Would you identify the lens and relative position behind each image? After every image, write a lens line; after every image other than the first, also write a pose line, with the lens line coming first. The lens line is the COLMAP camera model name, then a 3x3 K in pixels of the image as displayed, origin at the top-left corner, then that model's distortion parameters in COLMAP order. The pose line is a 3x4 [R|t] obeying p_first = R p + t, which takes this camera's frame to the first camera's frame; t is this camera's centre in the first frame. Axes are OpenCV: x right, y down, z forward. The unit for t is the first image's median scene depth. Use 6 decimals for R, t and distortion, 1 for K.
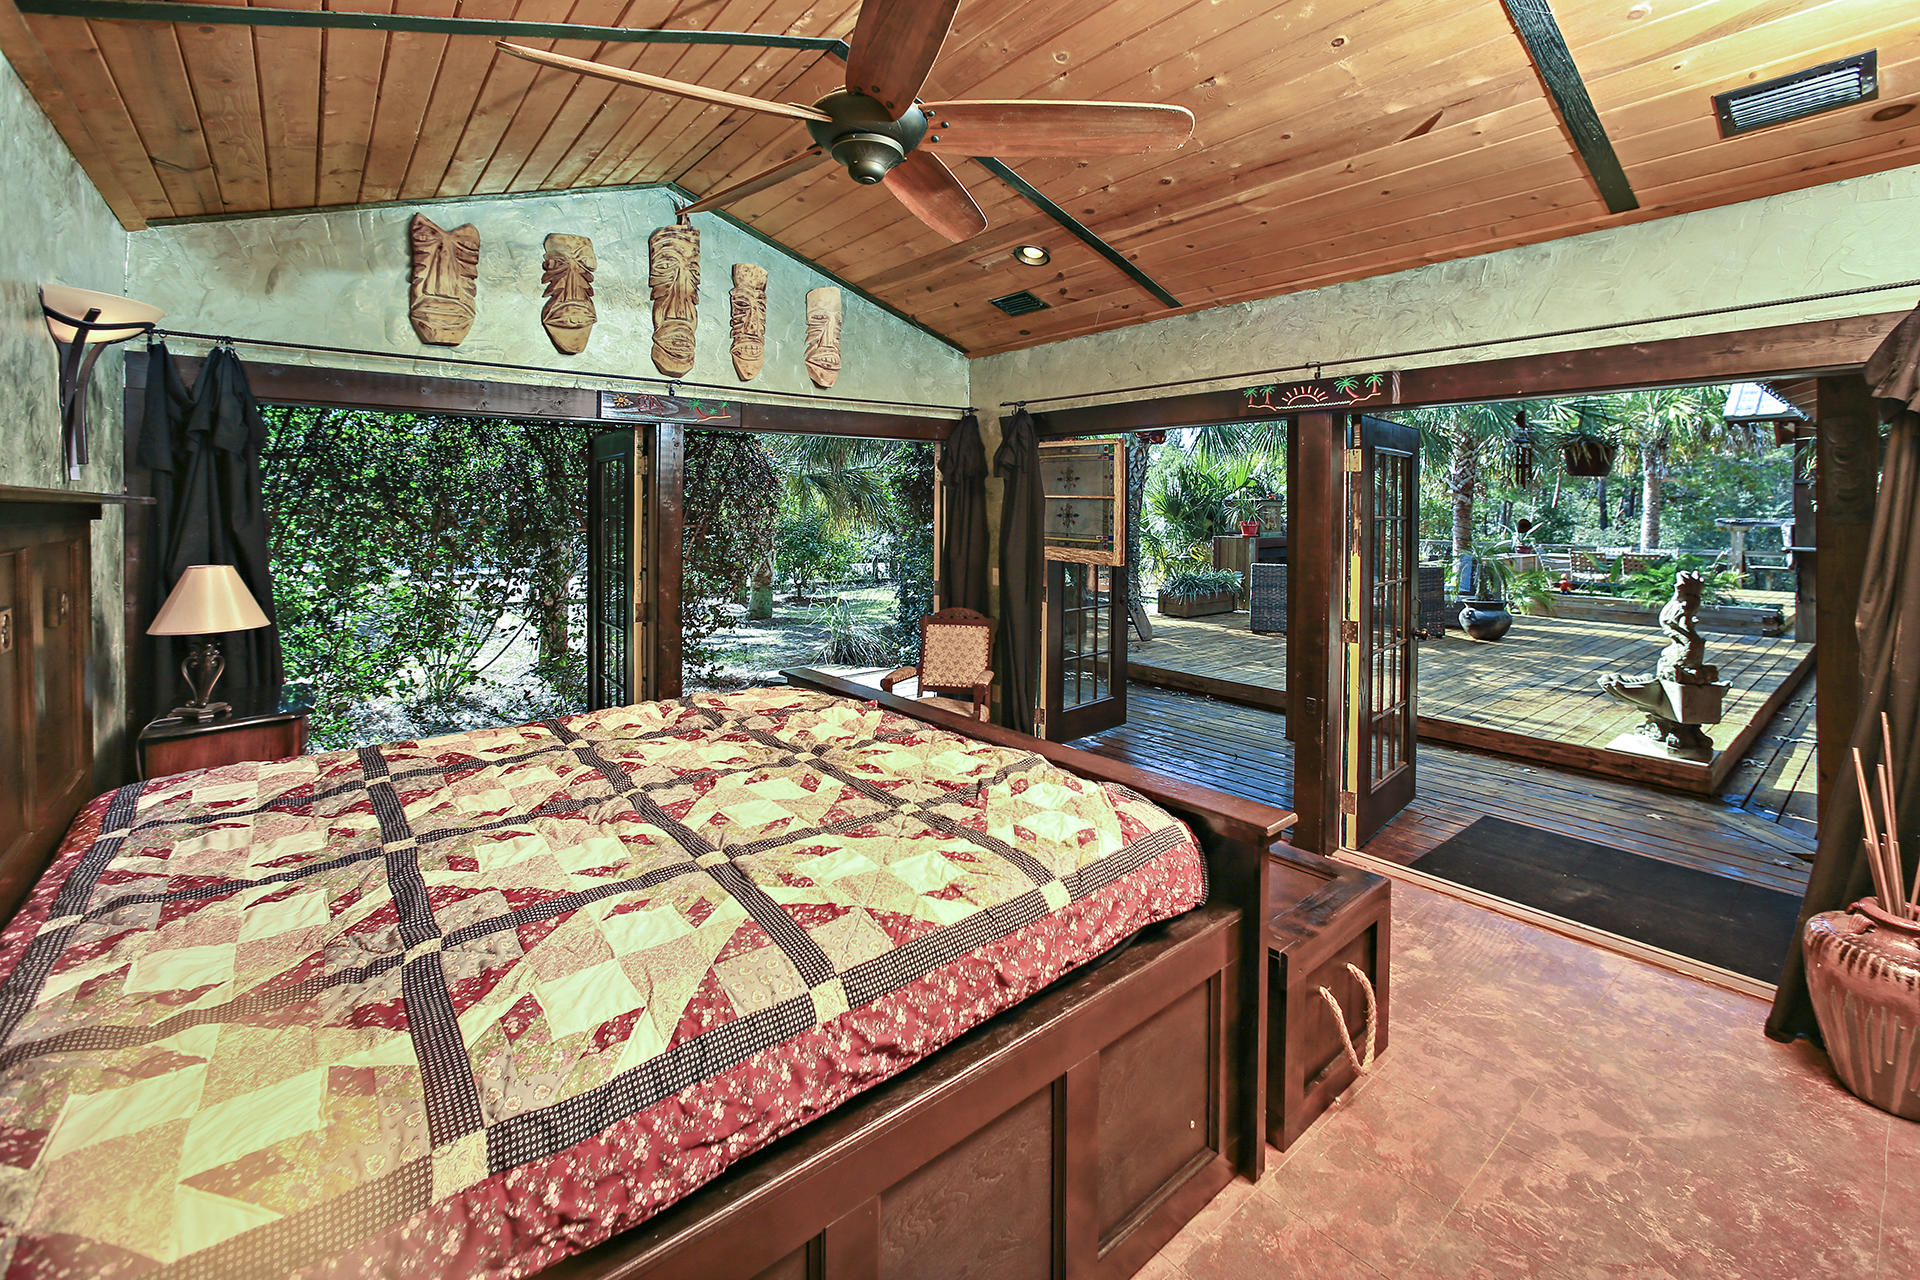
lens RADIAL K [[806.7, 0, 962.7], [0, 806.7, 510.6], [0, 0, 1]] dist [-0.000898, 0.000146]
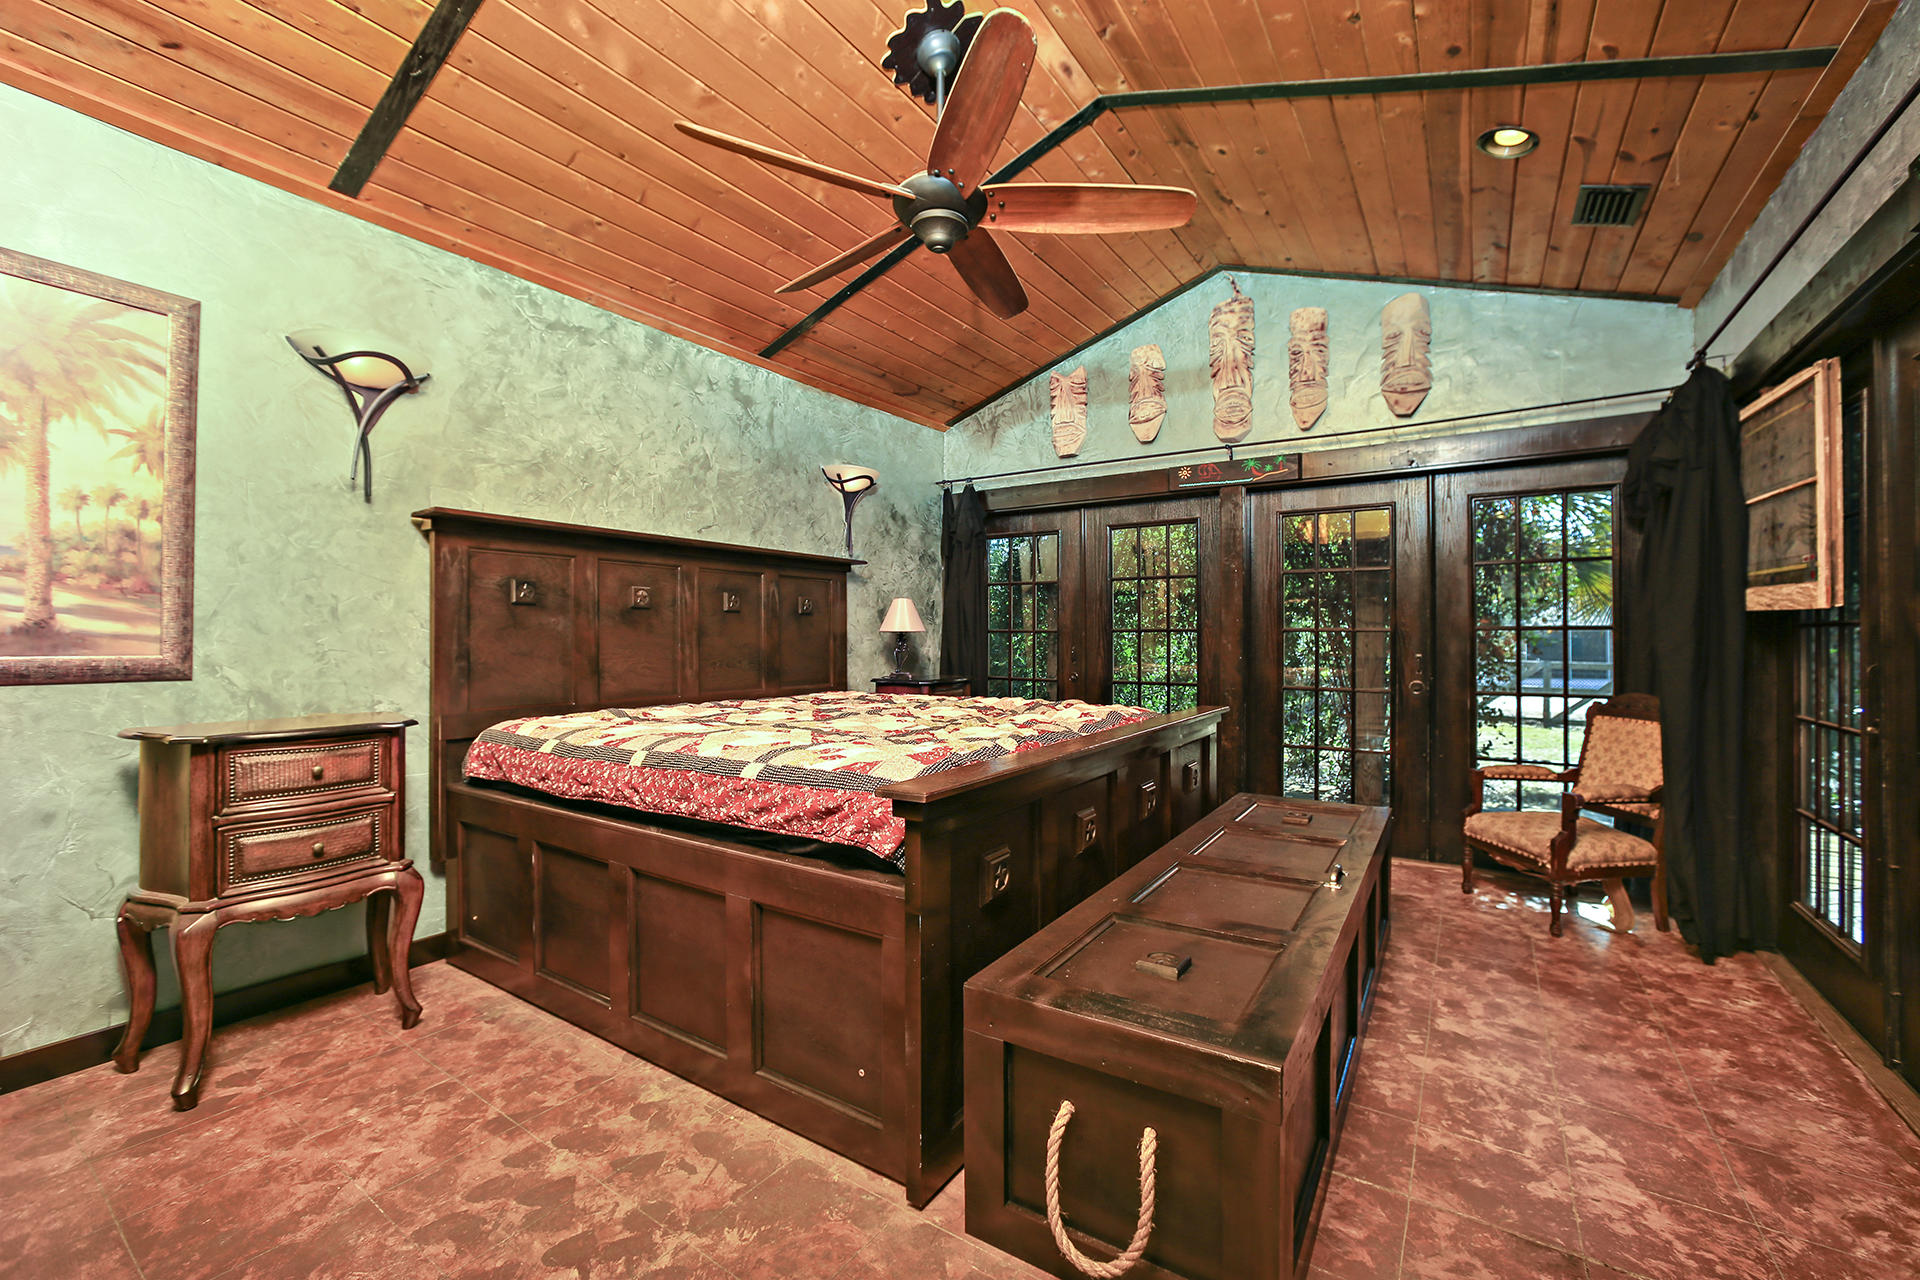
lens RADIAL K [[773.0, 0, 960.9], [0, 773.0, 632.9], [0, 0, 1]] dist [-0.037619, 0.007614]
pose [[0.294760, -0.002293, -0.955569, 0.493046], [-0.011848, 0.999911, -0.006054, 0.094871], [0.955498, 0.013106, 0.294707, 0.341672]]
